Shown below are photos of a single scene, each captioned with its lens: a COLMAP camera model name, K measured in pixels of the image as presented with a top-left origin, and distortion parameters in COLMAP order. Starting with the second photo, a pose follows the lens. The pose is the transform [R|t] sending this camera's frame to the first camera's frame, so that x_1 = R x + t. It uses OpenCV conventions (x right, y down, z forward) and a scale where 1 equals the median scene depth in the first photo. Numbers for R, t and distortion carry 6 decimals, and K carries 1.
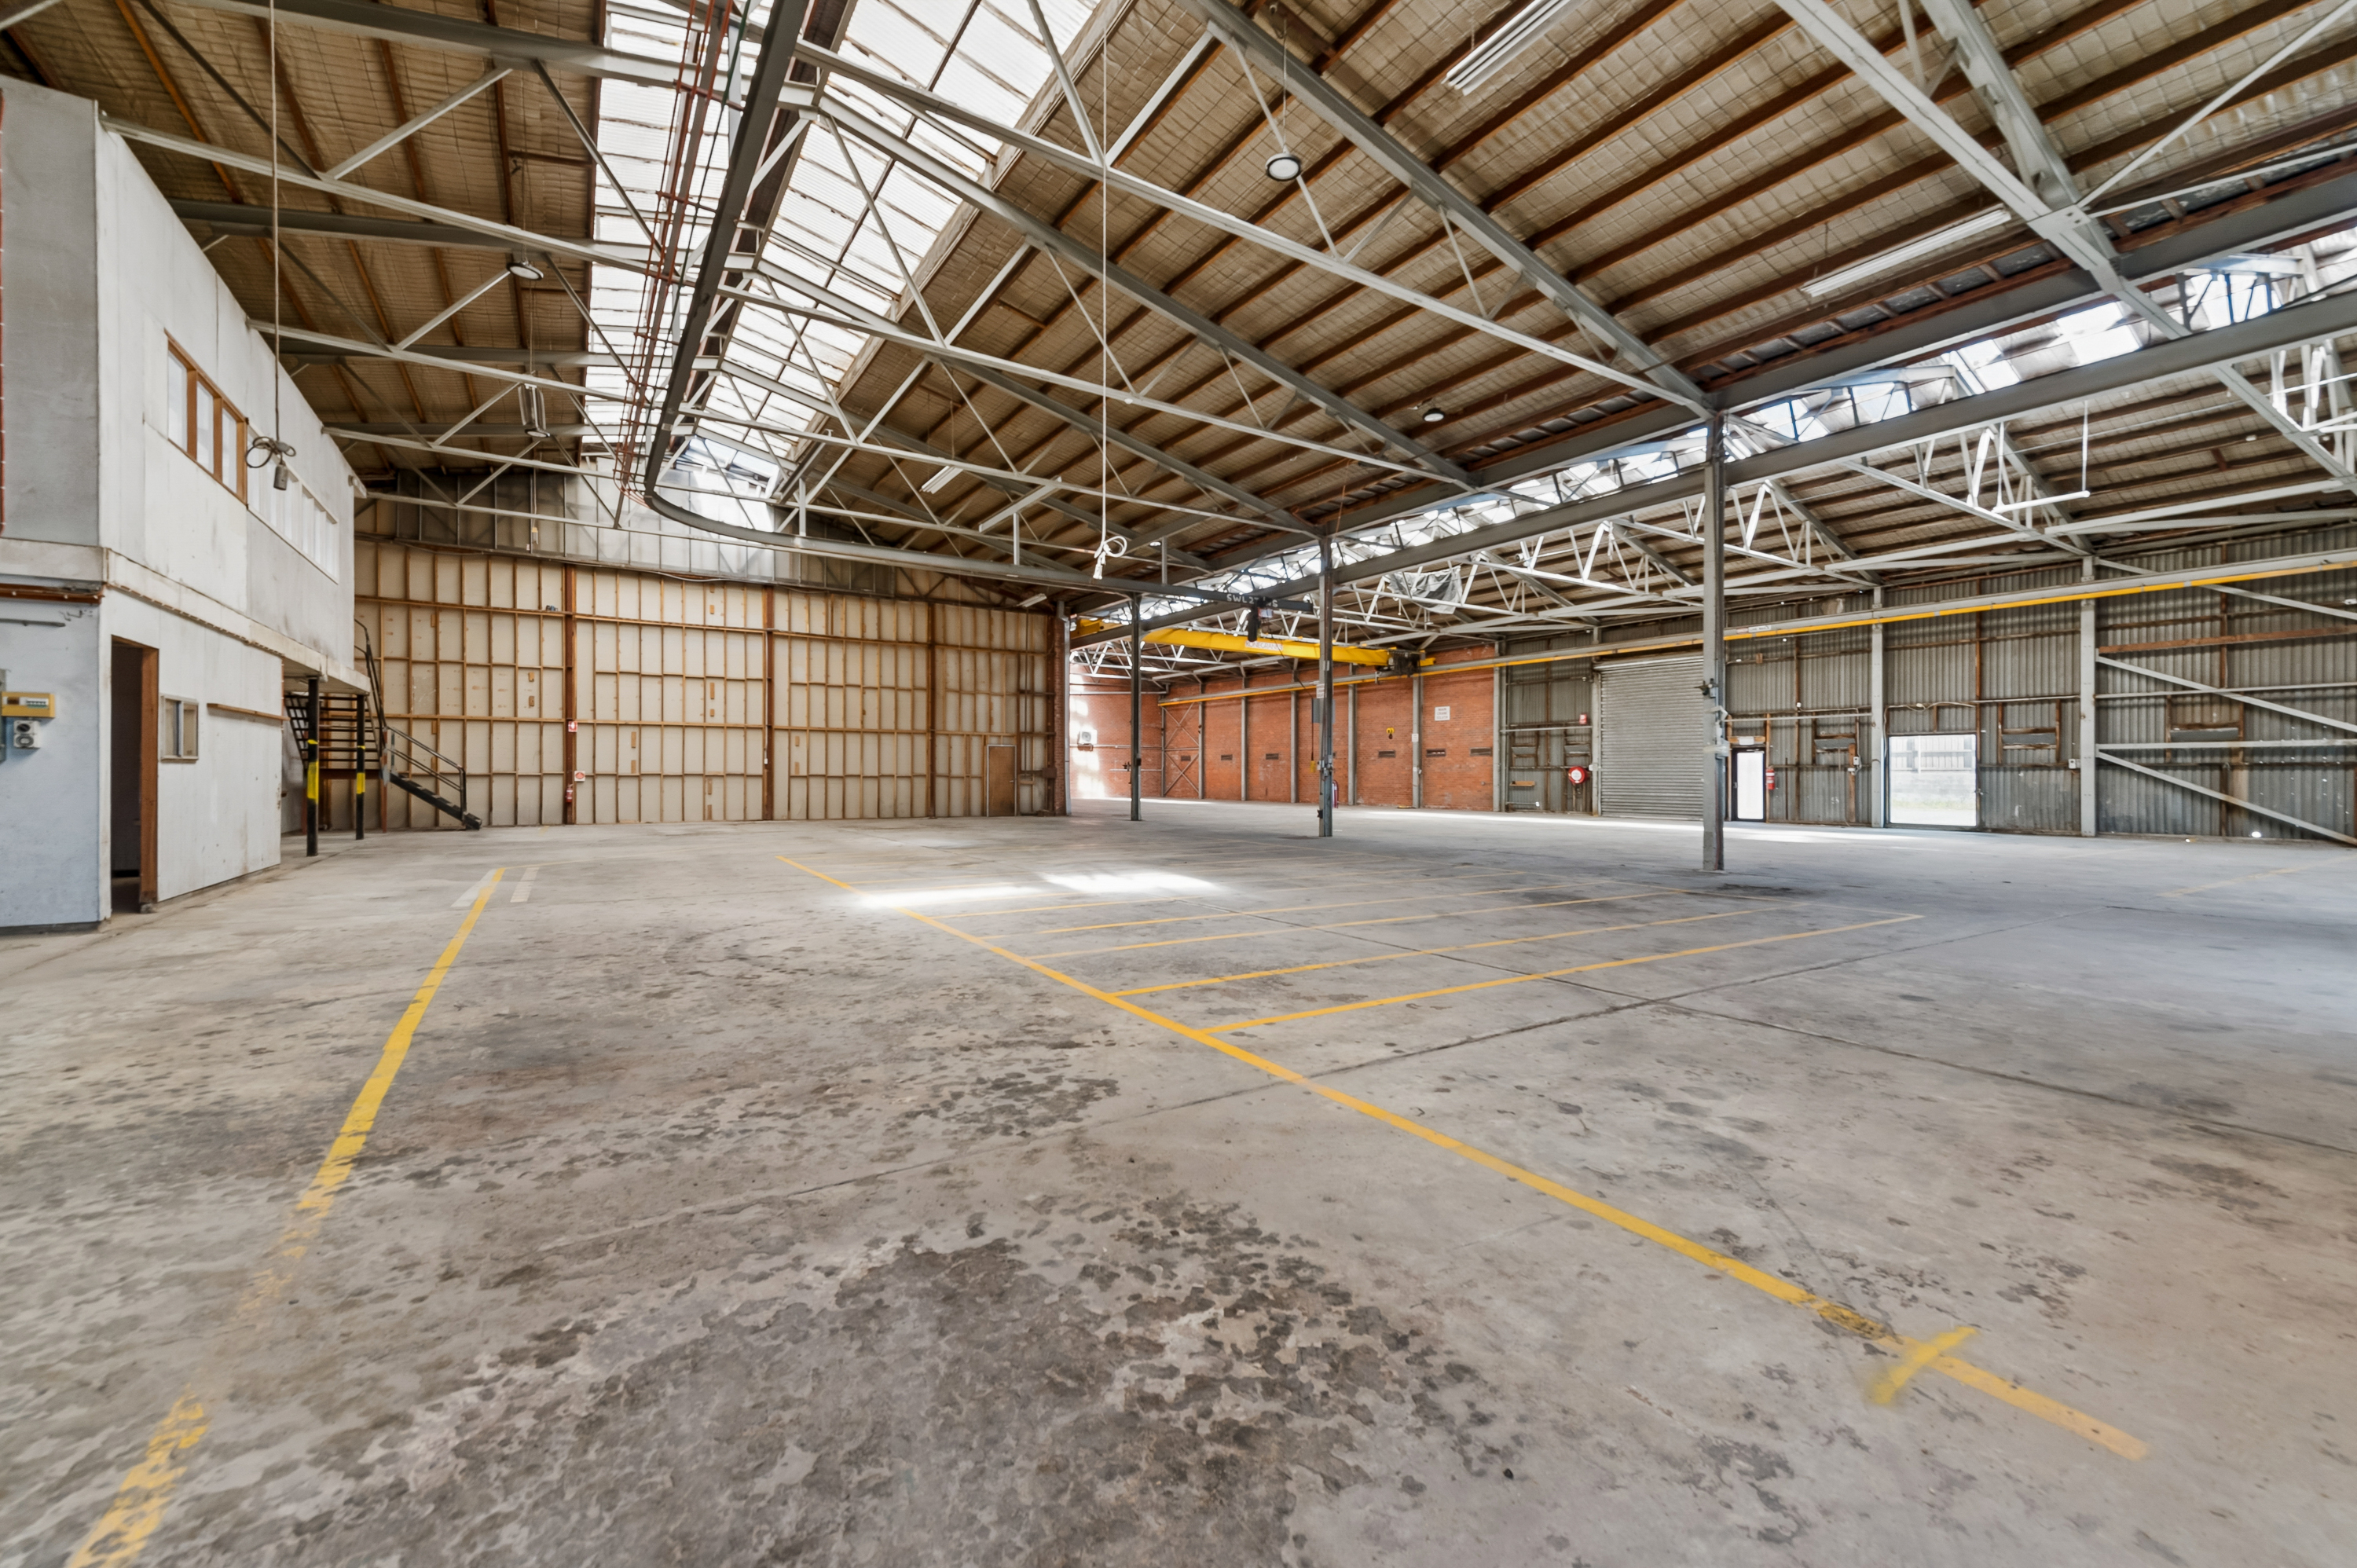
lens RADIAL K [[932.7, 0, 1177.3], [0, 932.7, 772.7], [0, 0, 1]] dist [-0.073587, 0.000034]
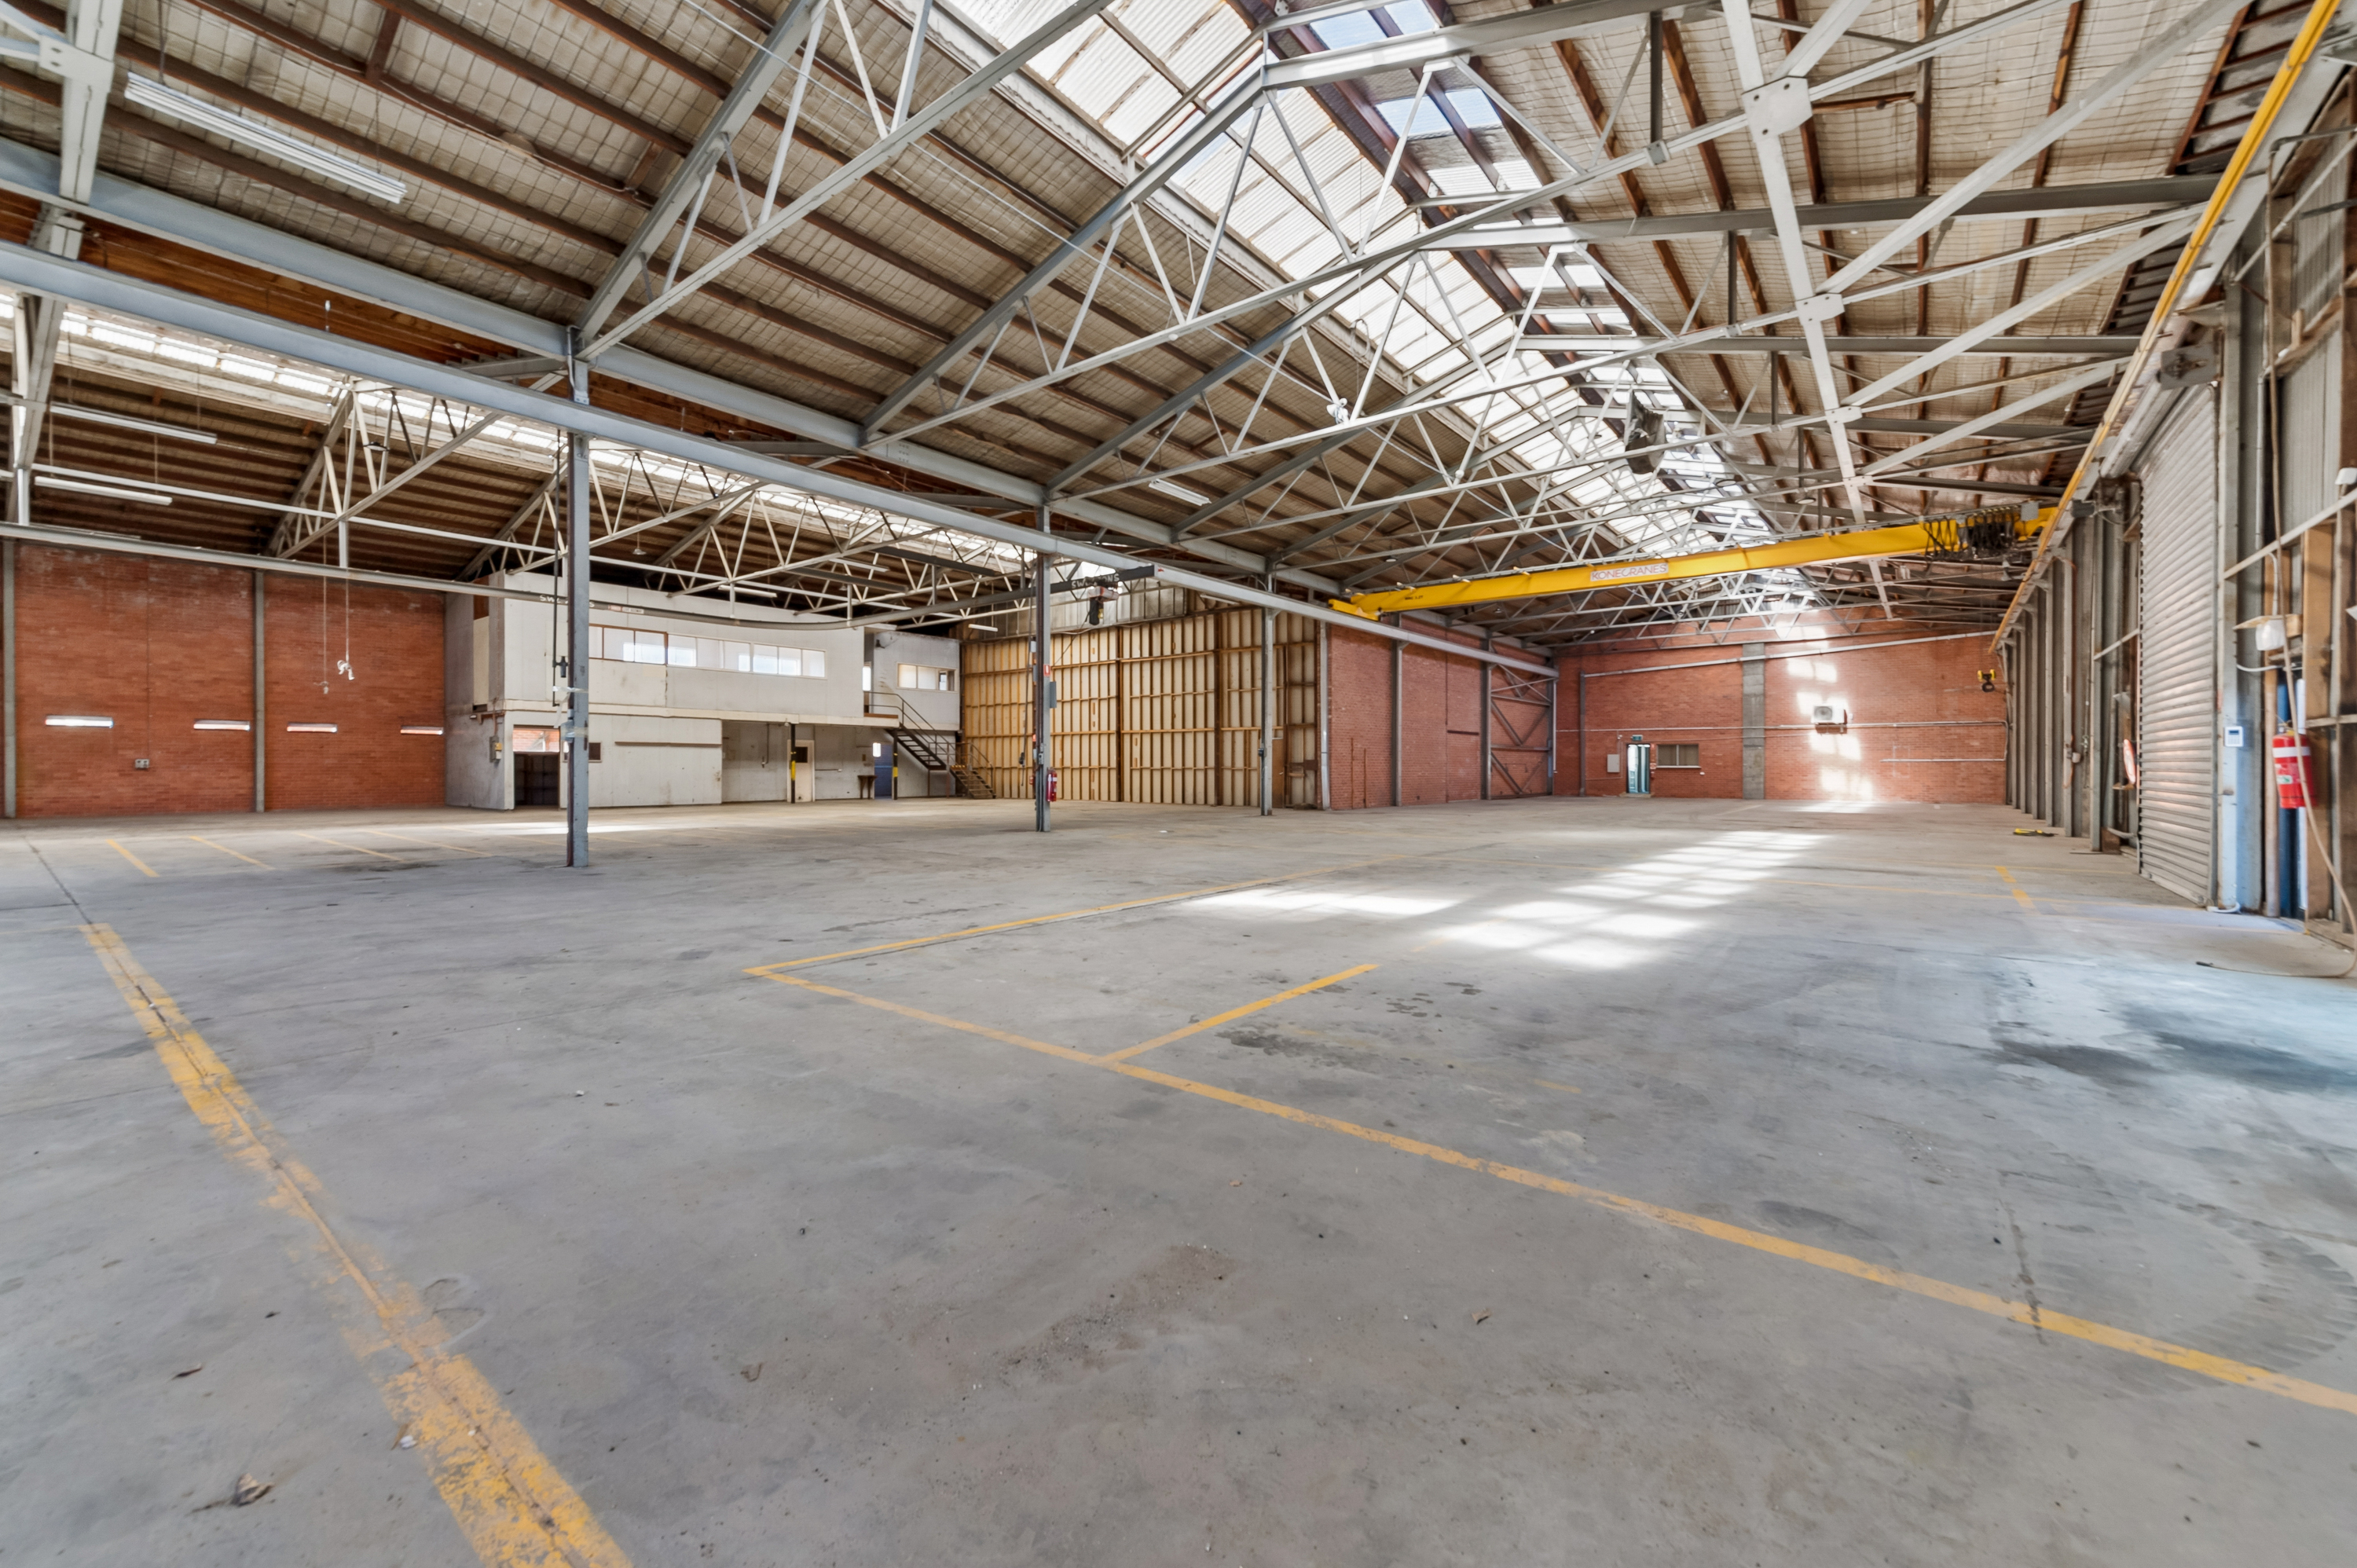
lens RADIAL K [[932.7, 0, 1177.3], [0, 932.7, 772.7], [0, 0, 1]] dist [-0.073587, 0.000034]
pose [[0.320277, -0.003914, -0.947316, 0.804306], [0.006354, 0.999978, -0.001983, 0.011735], [0.947303, -0.005384, 0.320295, 0.597755]]
